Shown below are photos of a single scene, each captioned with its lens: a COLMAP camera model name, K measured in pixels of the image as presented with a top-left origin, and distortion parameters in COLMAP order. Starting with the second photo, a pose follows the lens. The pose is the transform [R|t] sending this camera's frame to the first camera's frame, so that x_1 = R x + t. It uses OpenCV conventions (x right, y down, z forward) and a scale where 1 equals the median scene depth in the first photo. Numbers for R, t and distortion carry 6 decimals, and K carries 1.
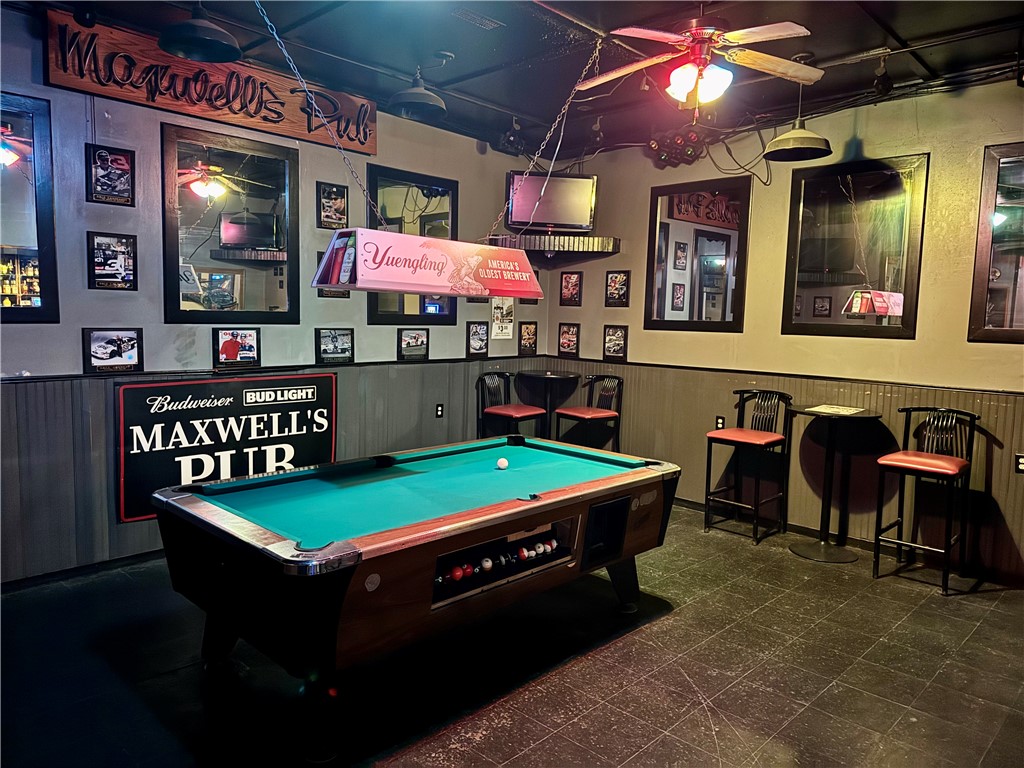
lens RADIAL K [[722.7, 0, 544.8], [0, 722.7, 388.3], [0, 0, 1]] dist [0.084264, -0.102357]
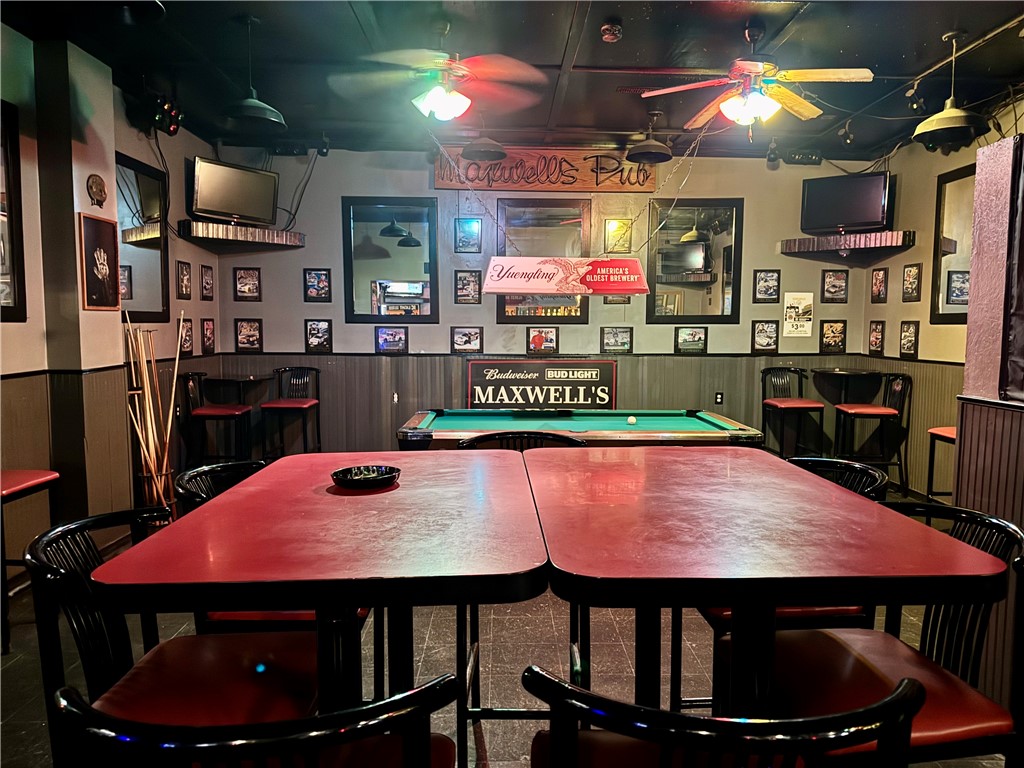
lens RADIAL K [[722.7, 0, 506.5], [0, 722.7, 392.6], [0, 0, 1]] dist [0.084264, -0.102357]
pose [[0.696229, 0.046258, -0.716327, 0.565006], [-0.061441, 0.998099, 0.004737, 0.046910], [0.715185, 0.040714, 0.697748, -0.070221]]
